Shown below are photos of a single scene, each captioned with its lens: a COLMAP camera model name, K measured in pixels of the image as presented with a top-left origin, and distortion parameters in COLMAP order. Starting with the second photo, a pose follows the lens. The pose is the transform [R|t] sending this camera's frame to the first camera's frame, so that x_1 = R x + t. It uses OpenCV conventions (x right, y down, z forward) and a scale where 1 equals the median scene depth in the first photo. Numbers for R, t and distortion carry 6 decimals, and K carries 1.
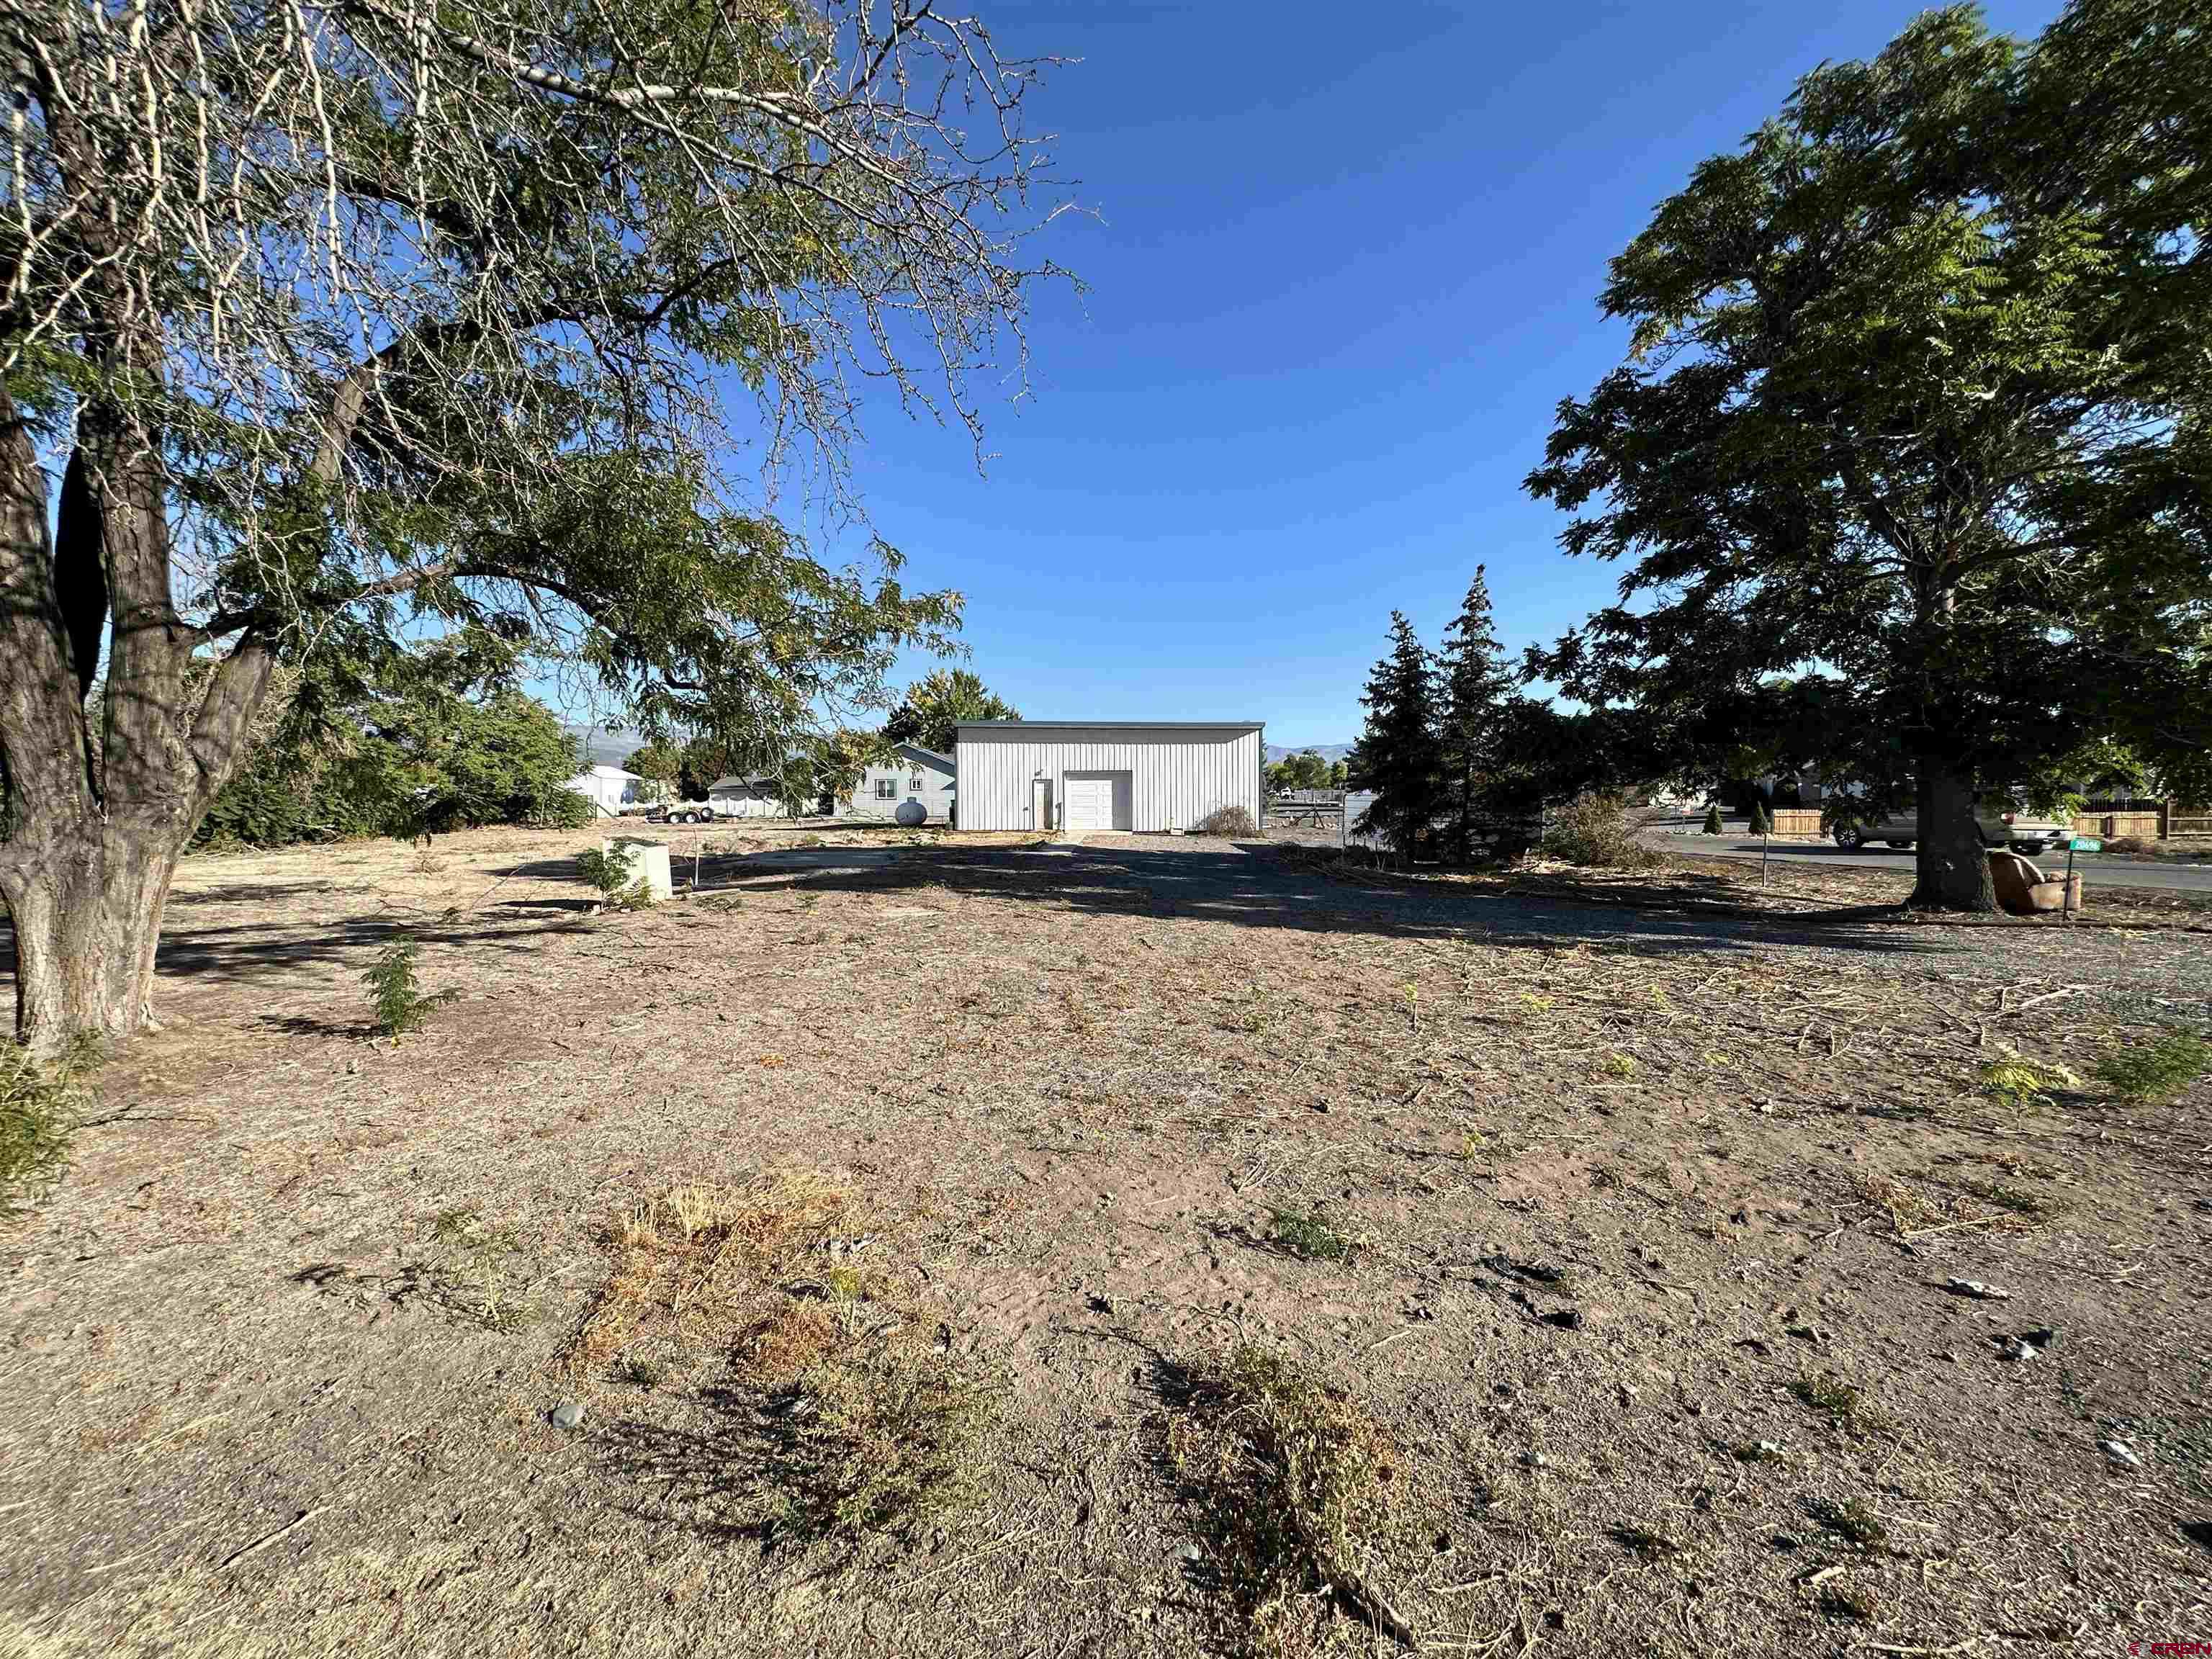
lens RADIAL K [[882.1, 0, 1106.0], [0, 882.1, 829.5], [0, 0, 1]] dist [0.000038, 0.000017]
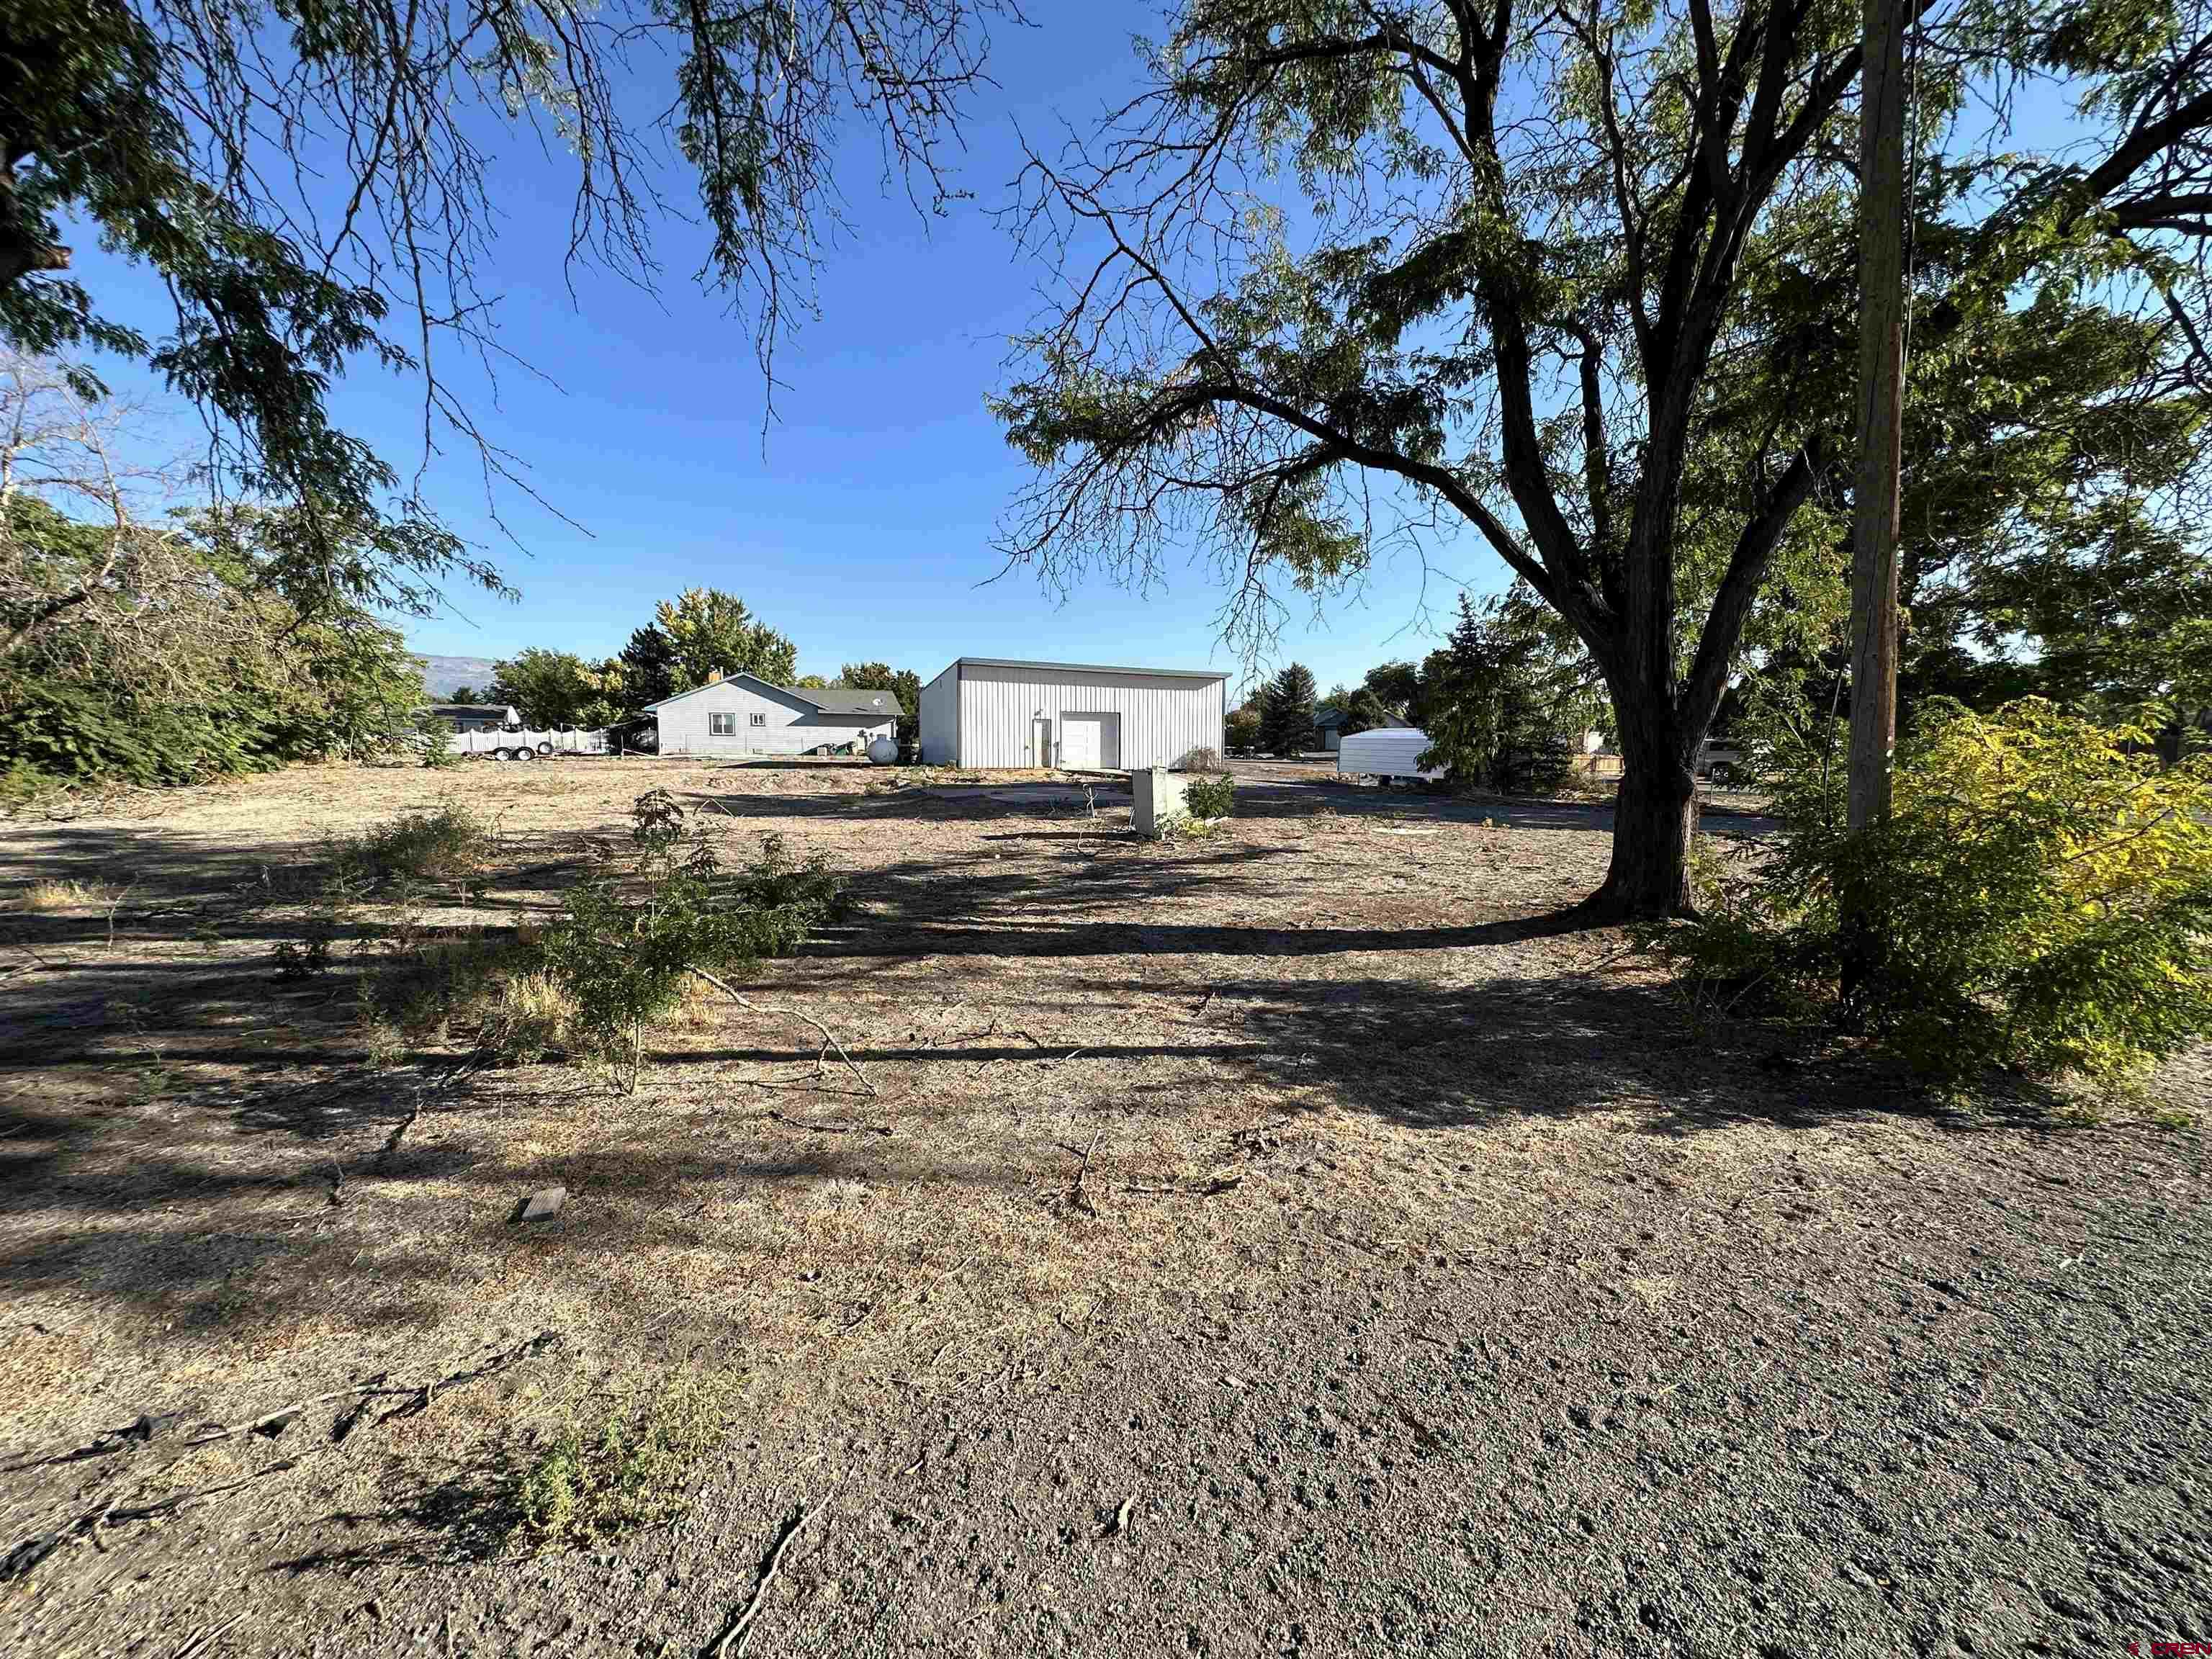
lens RADIAL K [[879.9, 0, 1106.0], [0, 879.9, 829.5], [0, 0, 1]] dist [0.000841, -0.000011]
pose [[0.915994, -0.026994, 0.400282, -0.418997], [0.000654, 0.997833, 0.065794, 0.004569], [-0.401191, -0.060005, 0.914027, 0.019551]]
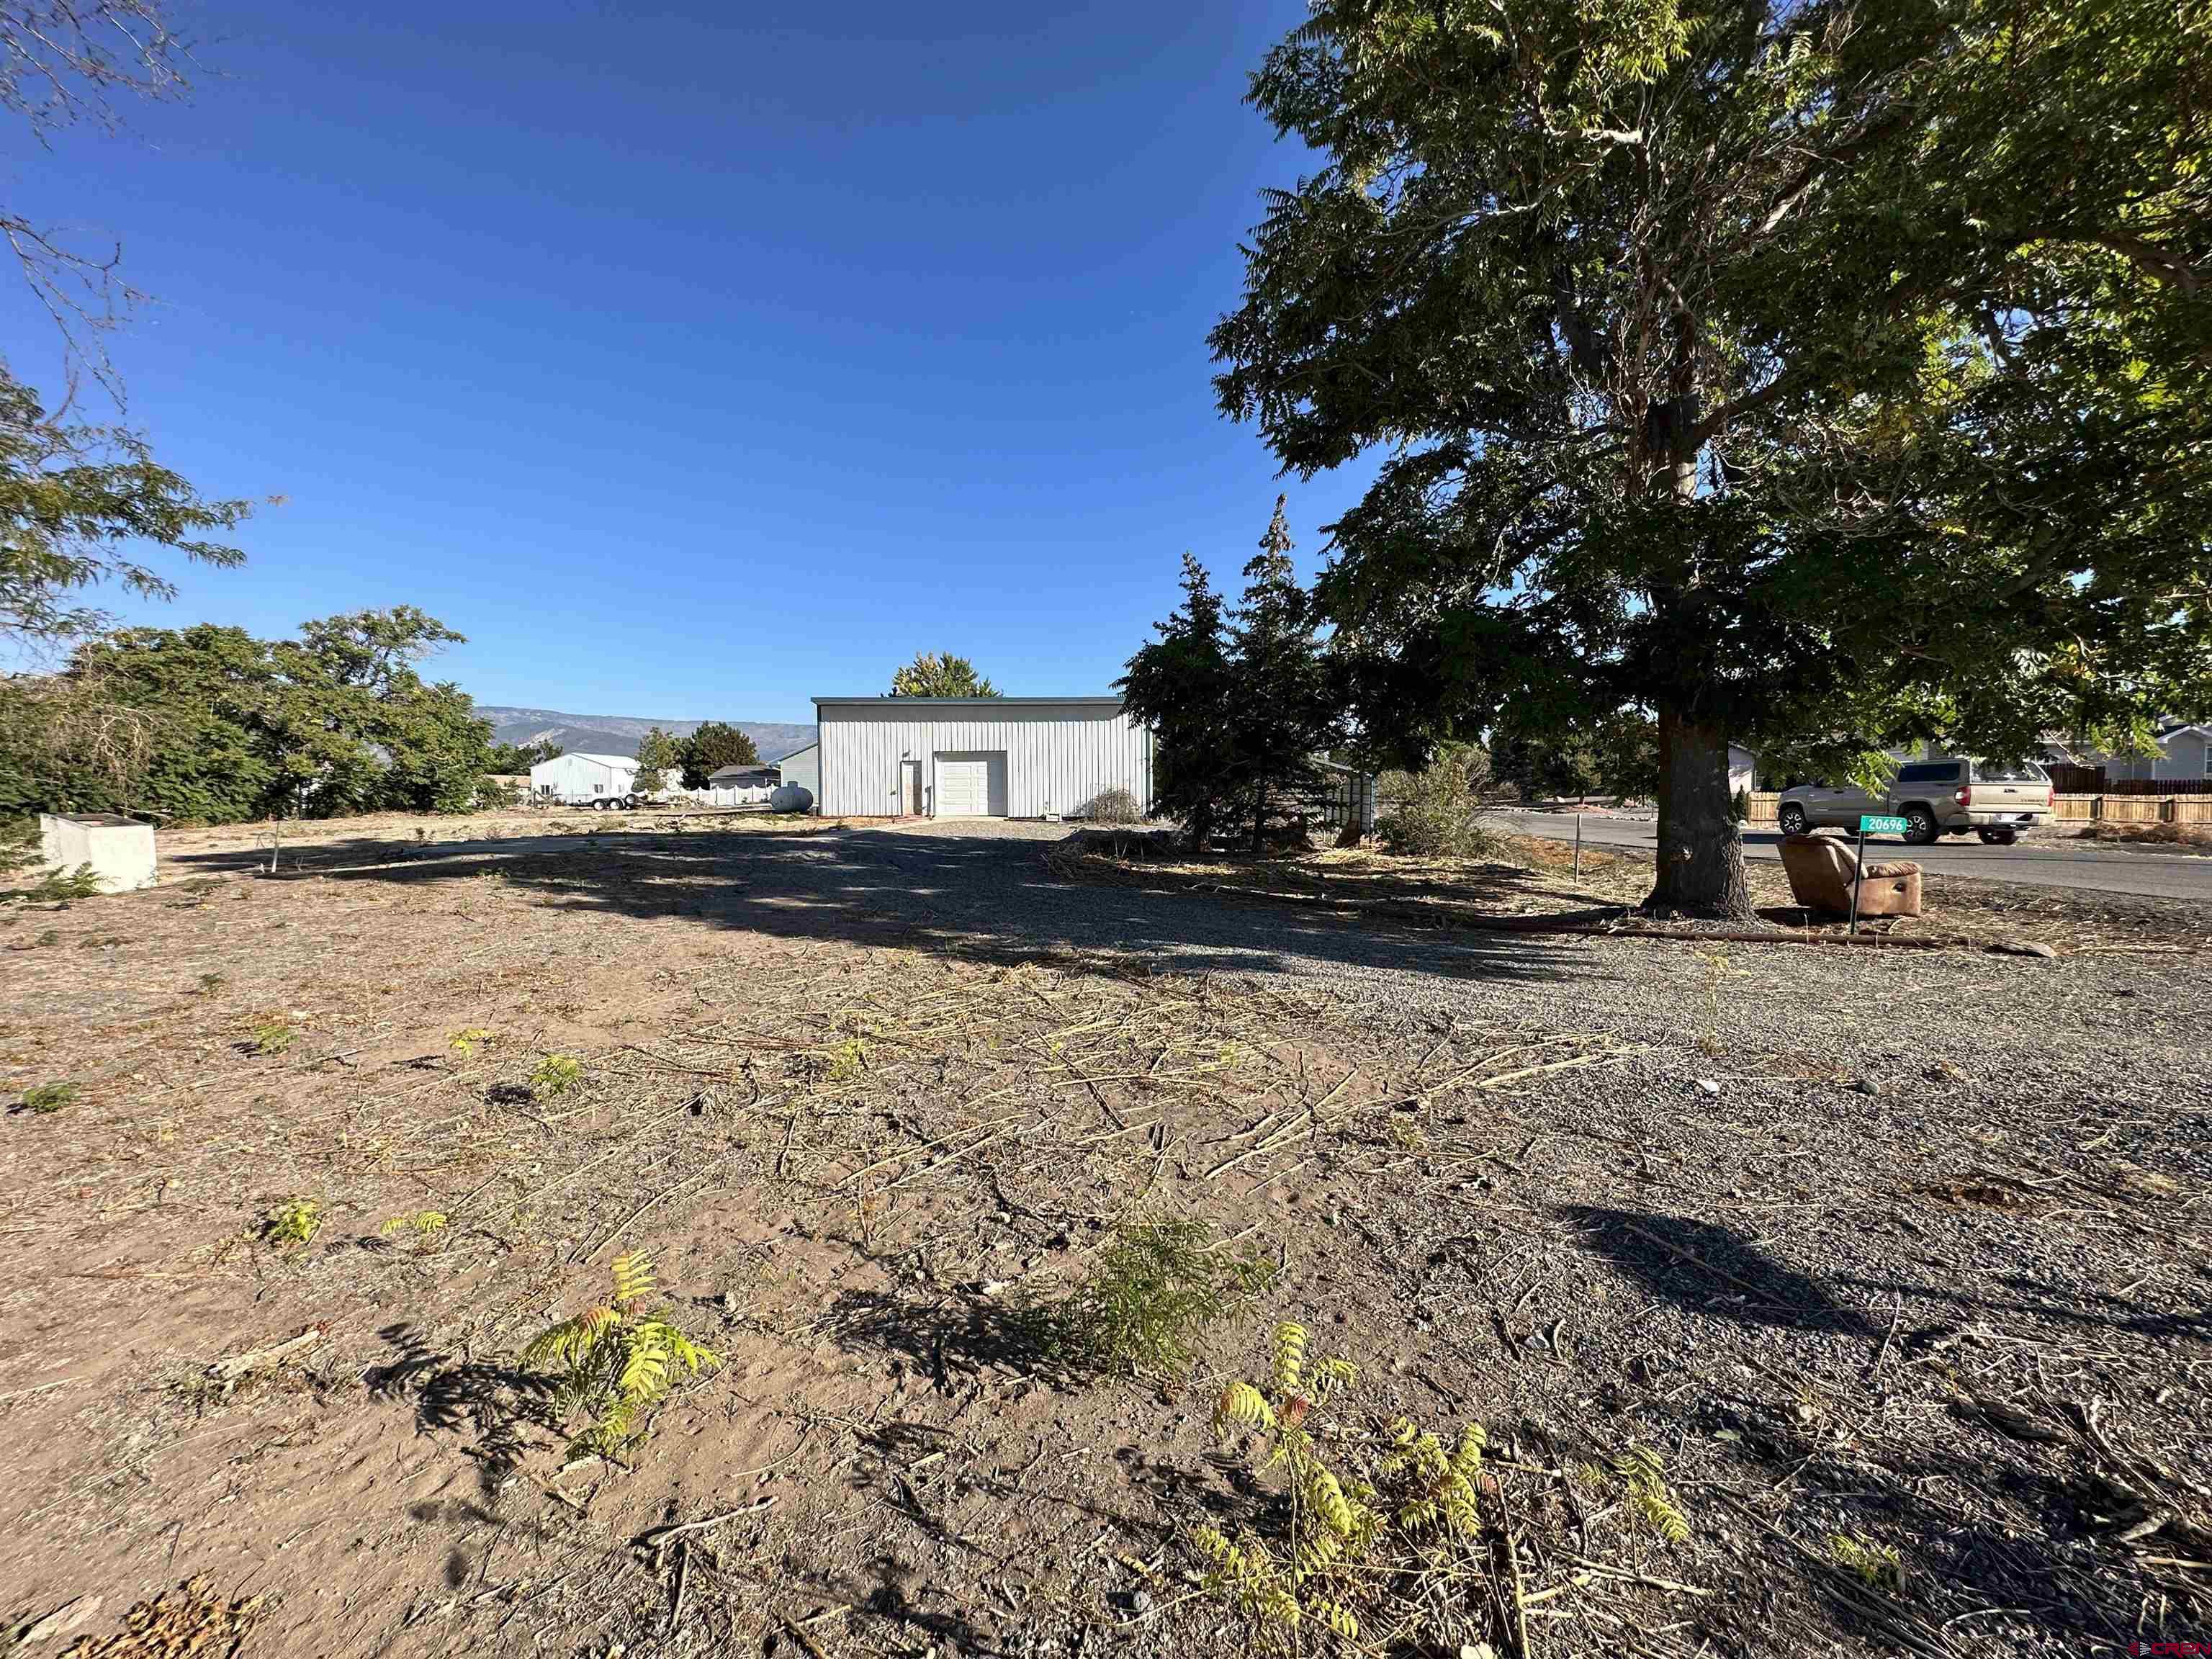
lens RADIAL K [[879.9, 0, 1106.0], [0, 879.9, 829.5], [0, 0, 1]] dist [0.000841, -0.000011]
pose [[0.997182, 0.001195, -0.075010, 0.201262], [-0.000406, 0.999944, 0.010540, 0.005284], [0.075019, -0.010480, 0.997127, 0.094494]]
